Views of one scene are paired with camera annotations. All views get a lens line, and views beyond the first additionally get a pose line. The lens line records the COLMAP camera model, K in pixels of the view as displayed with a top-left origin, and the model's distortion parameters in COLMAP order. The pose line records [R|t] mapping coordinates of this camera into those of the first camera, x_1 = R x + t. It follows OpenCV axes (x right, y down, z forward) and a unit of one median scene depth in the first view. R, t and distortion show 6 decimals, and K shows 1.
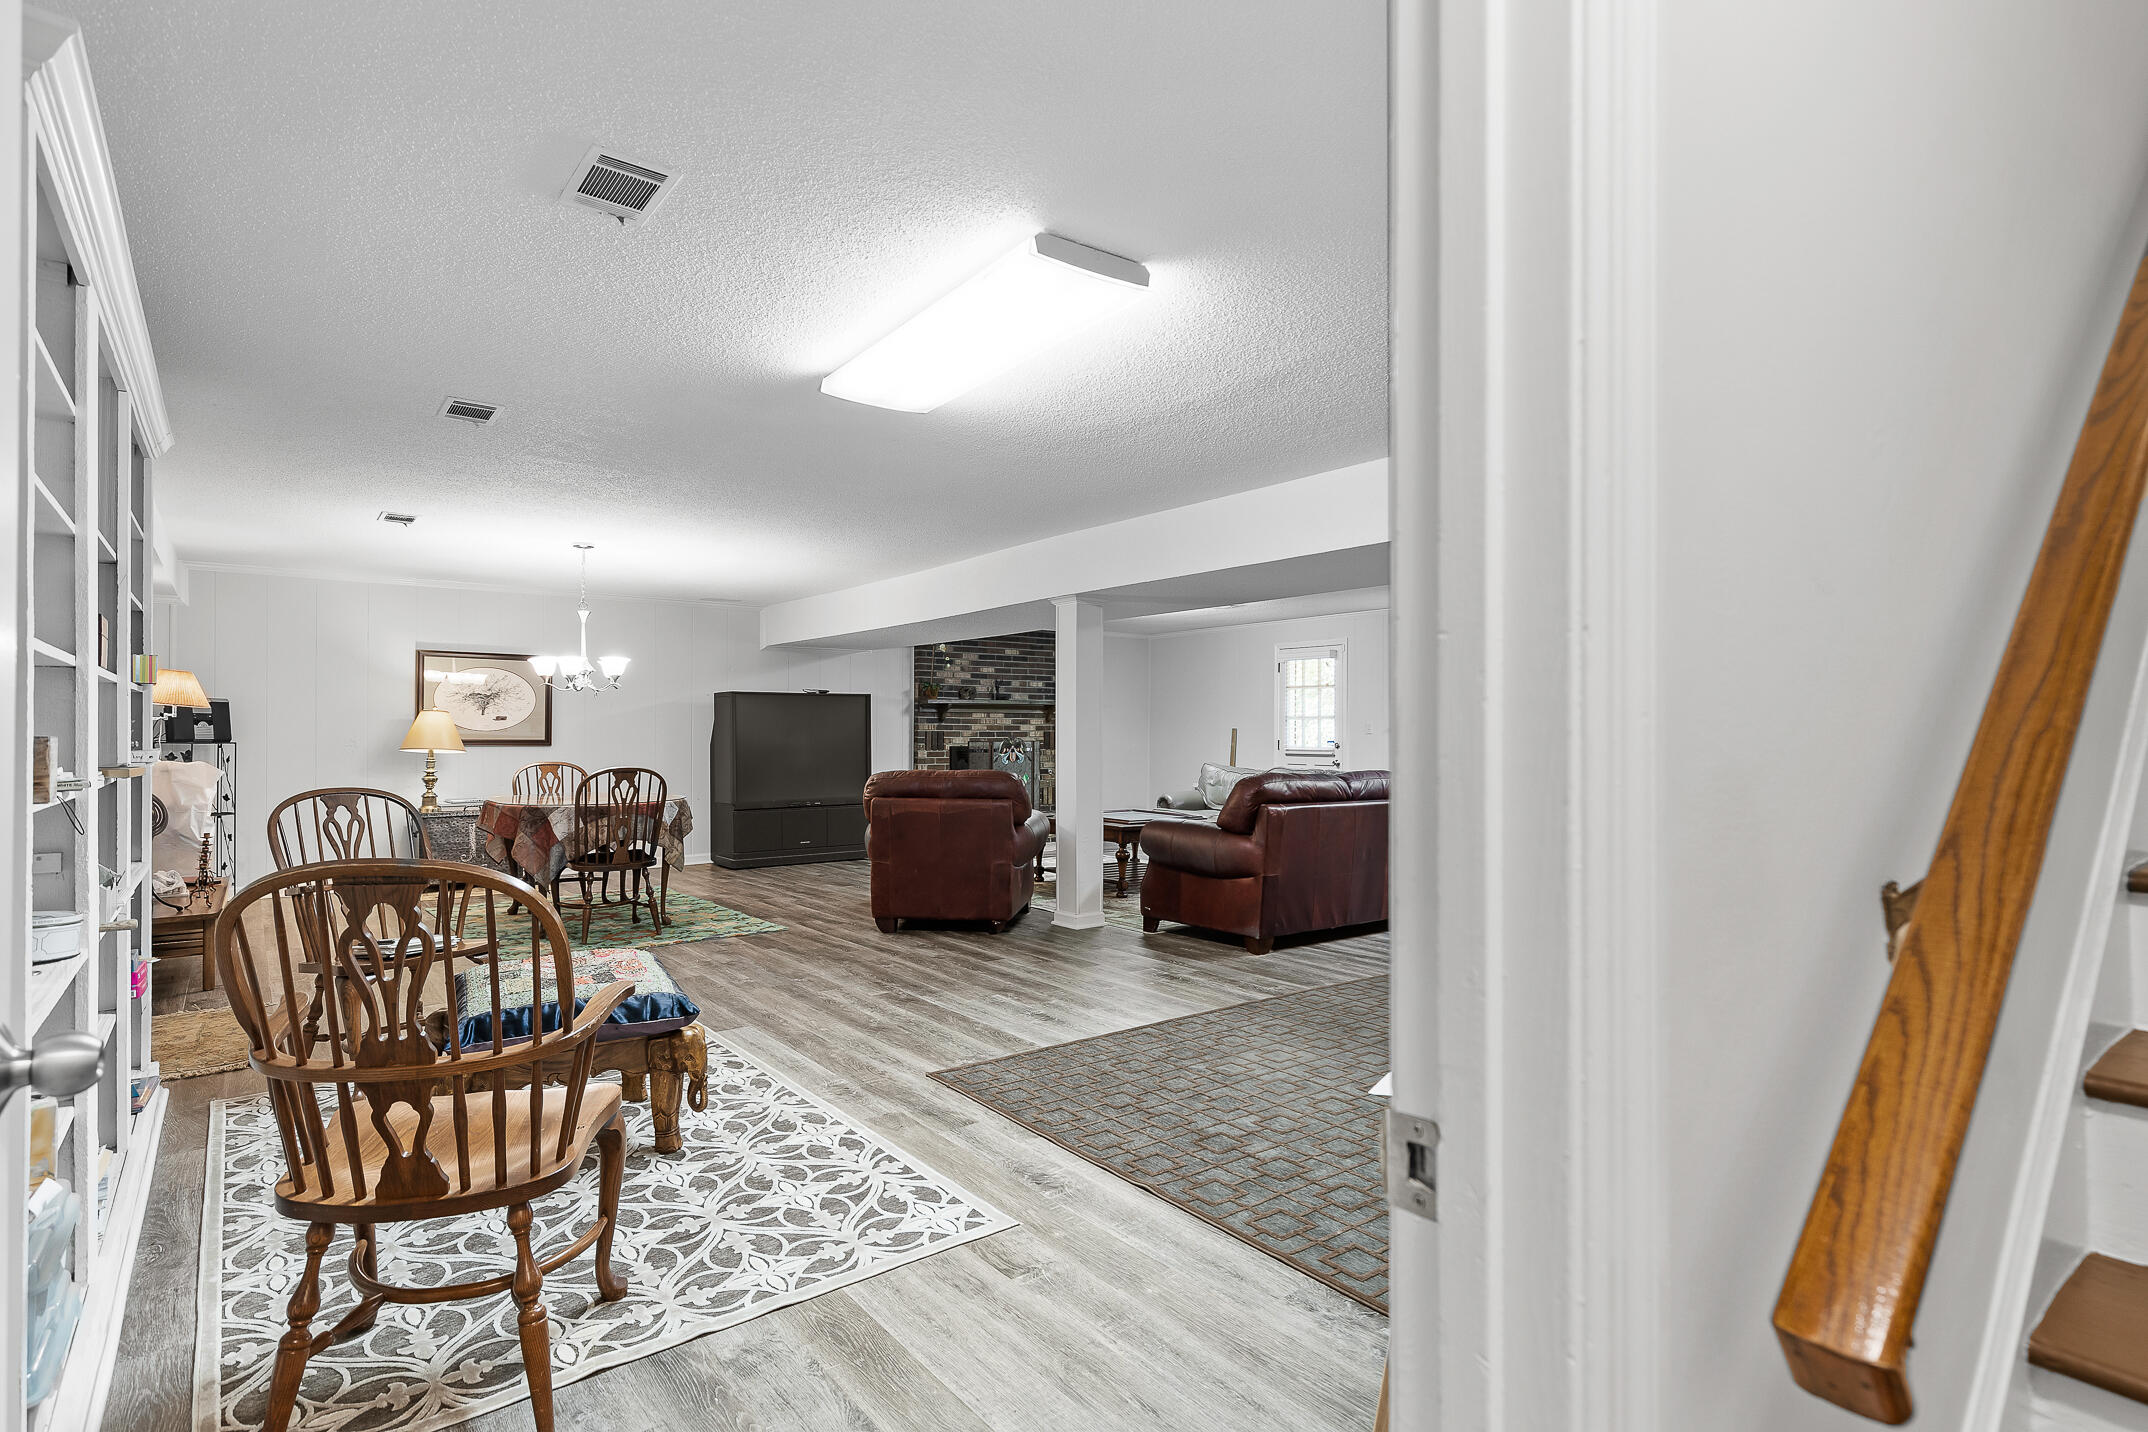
lens RADIAL K [[1058.0, 0, 1064.8], [0, 1058.0, 736.4], [0, 0, 1]] dist [0.002203, 0.000138]
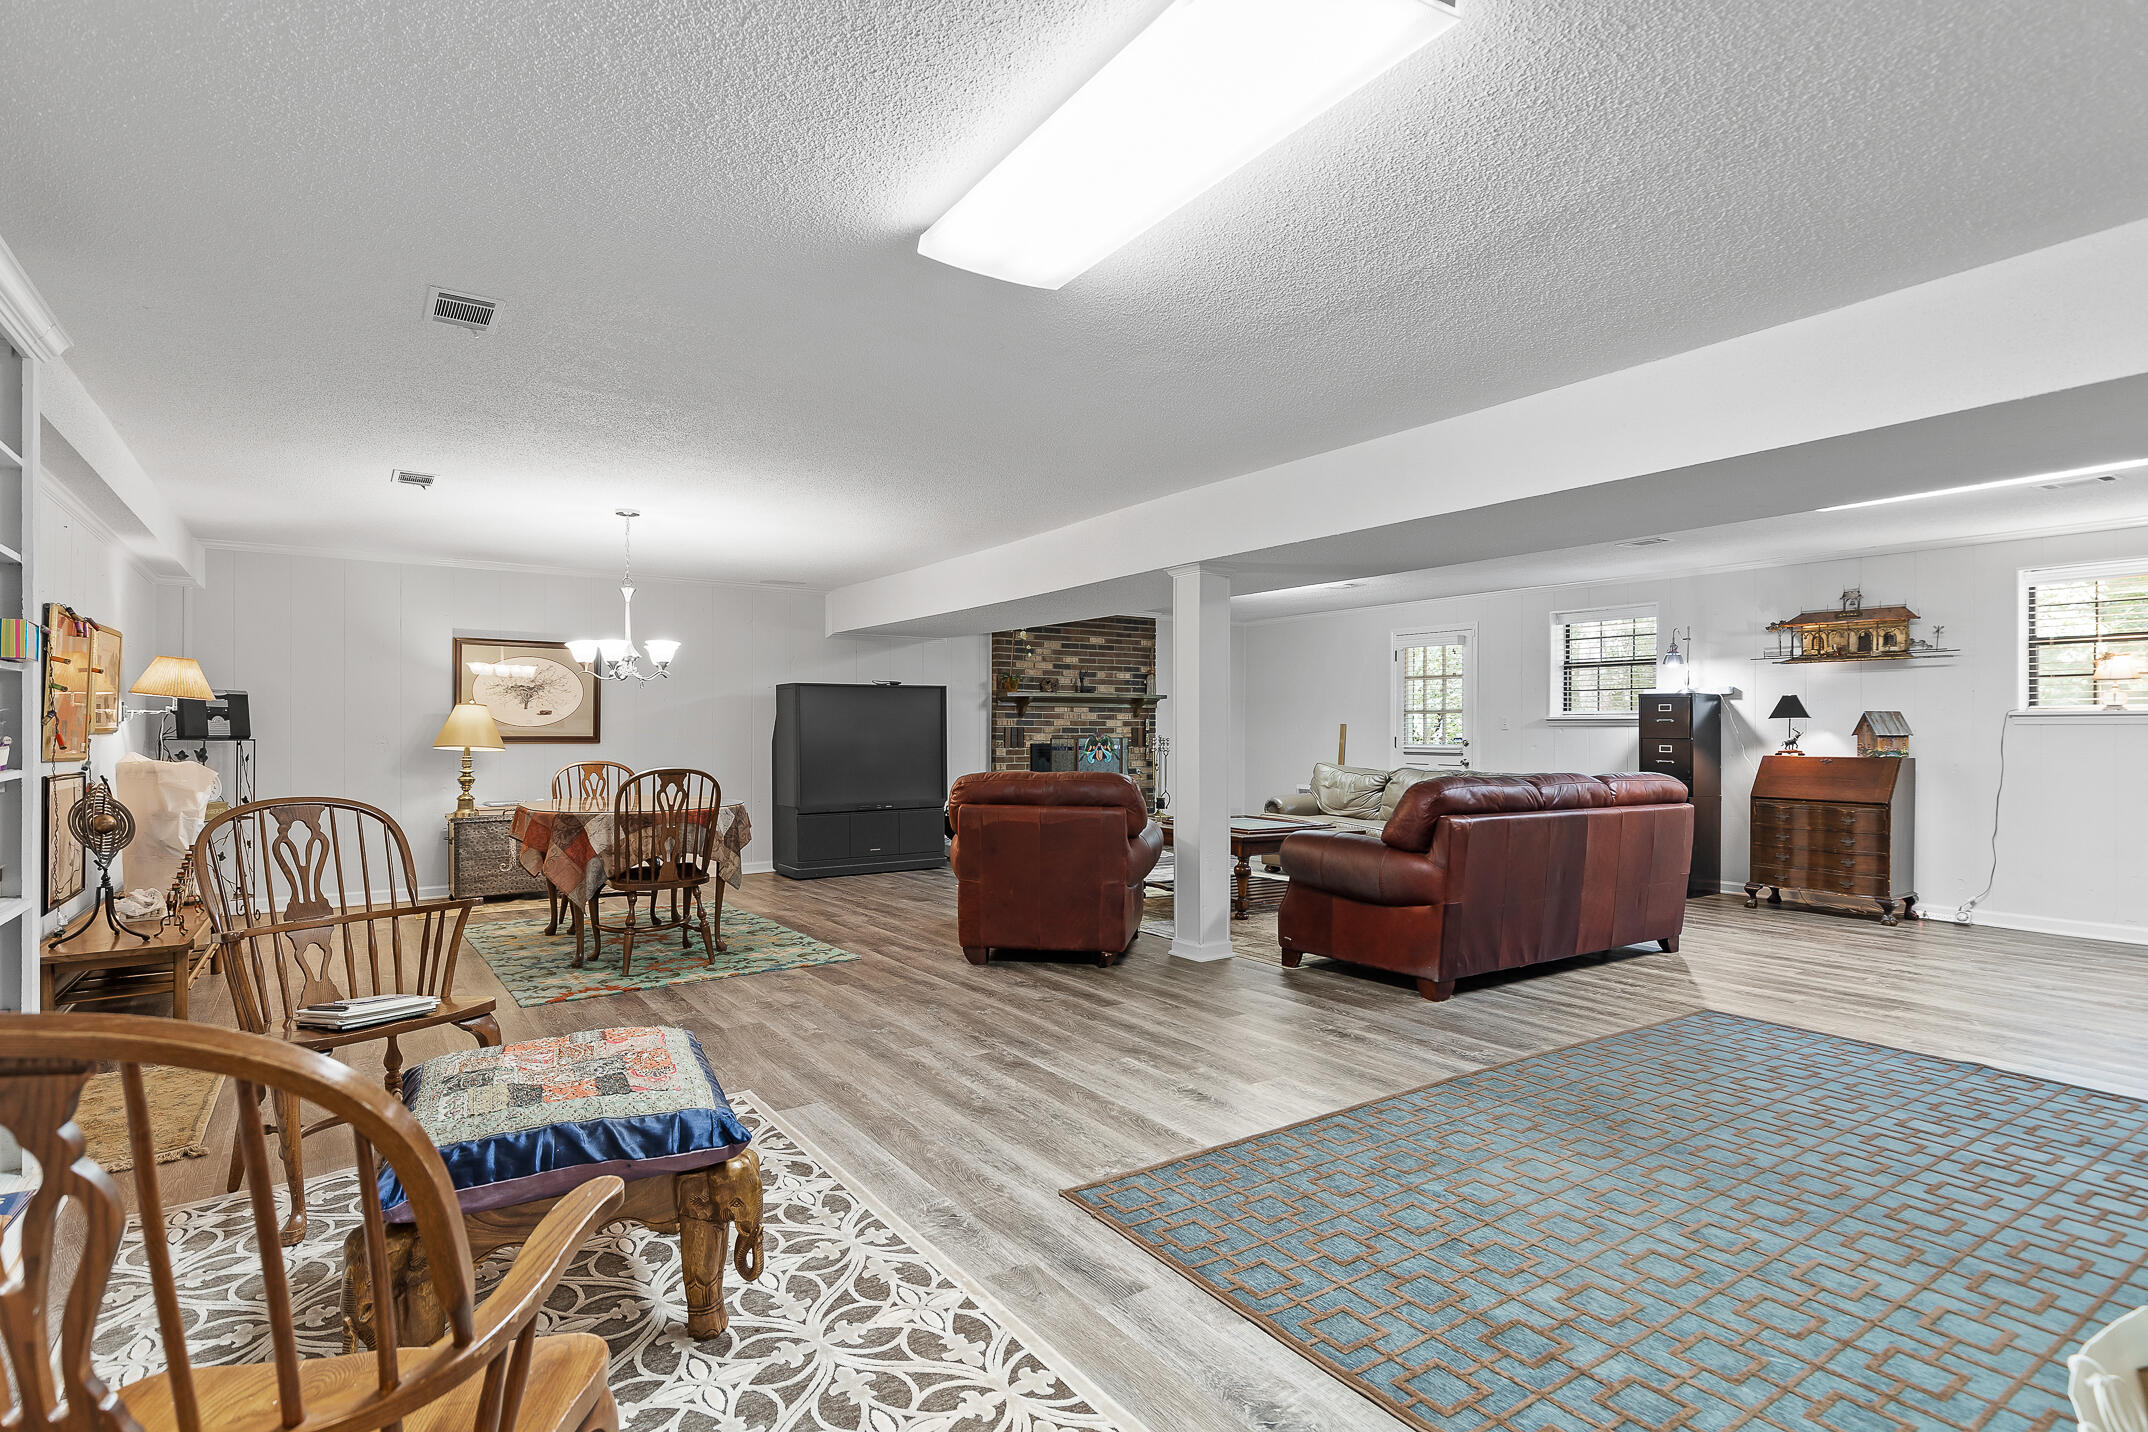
lens RADIAL K [[1058.0, 0, 1064.8], [0, 1058.0, 736.4], [0, 0, 1]] dist [0.002203, 0.000138]
pose [[0.998502, -0.000175, -0.054706, -0.051791], [0.000314, 0.999997, 0.002543, 0.001493], [0.054706, -0.002556, 0.998499, 0.161125]]
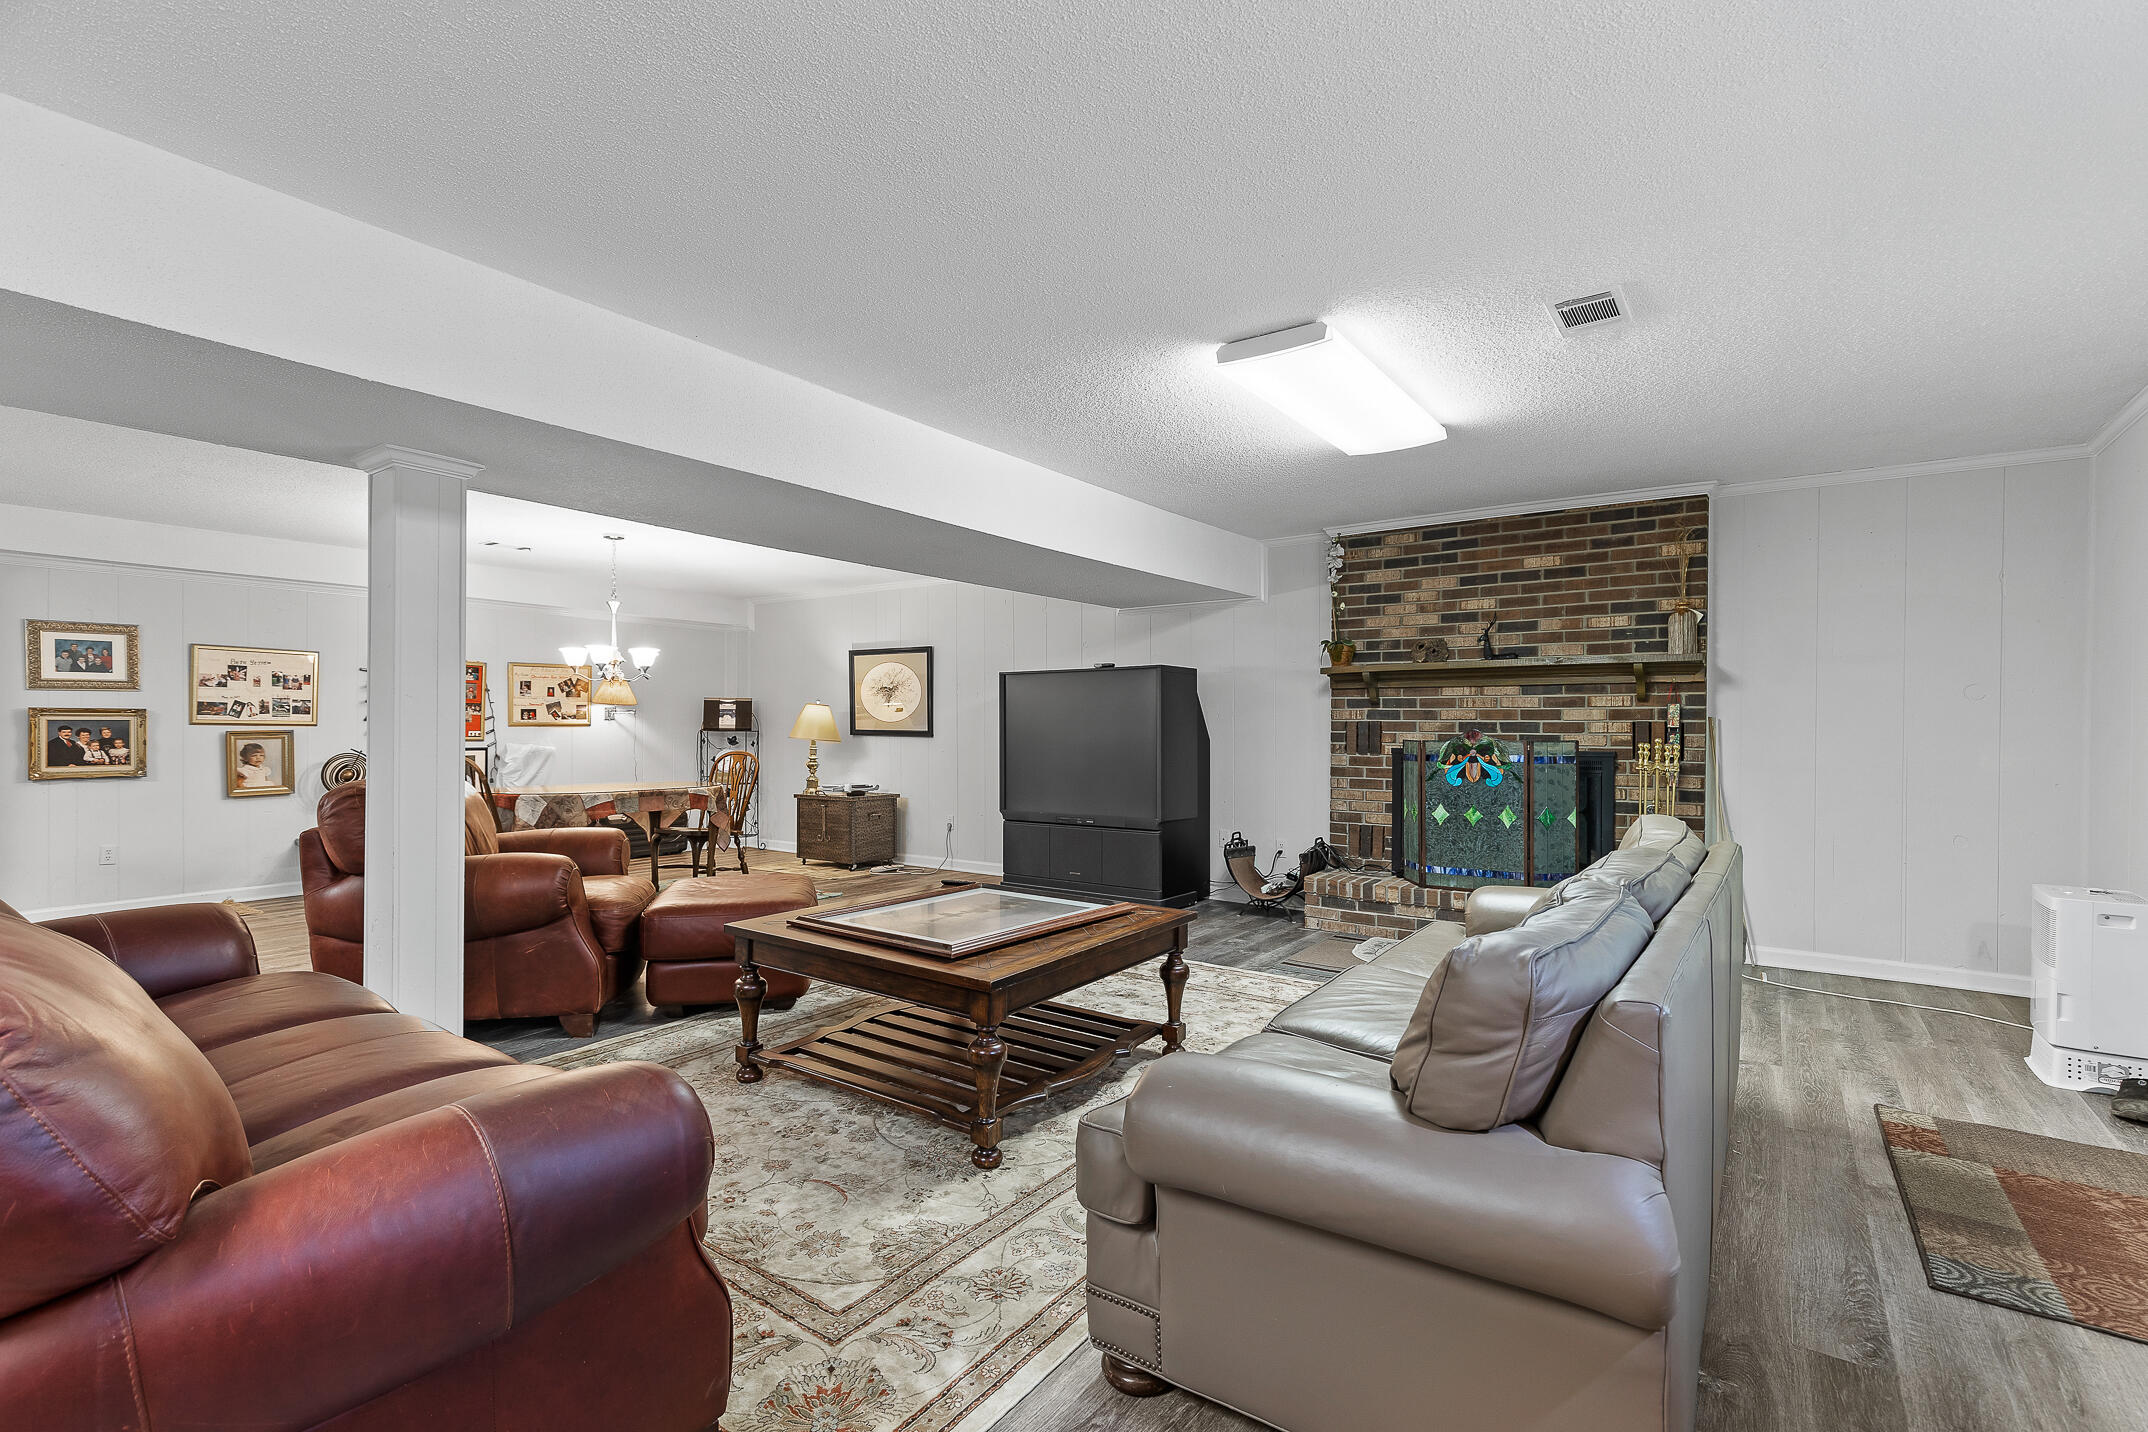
lens RADIAL K [[979.1, 0, 1082.6], [0, 979.1, 726.4], [0, 0, 1]] dist [0.016750, -0.000036]
pose [[0.300534, 0.003281, -0.953765, 0.603849], [-0.004314, 0.999989, 0.002081, -0.004712], [0.953761, 0.003489, 0.300545, 1.215726]]
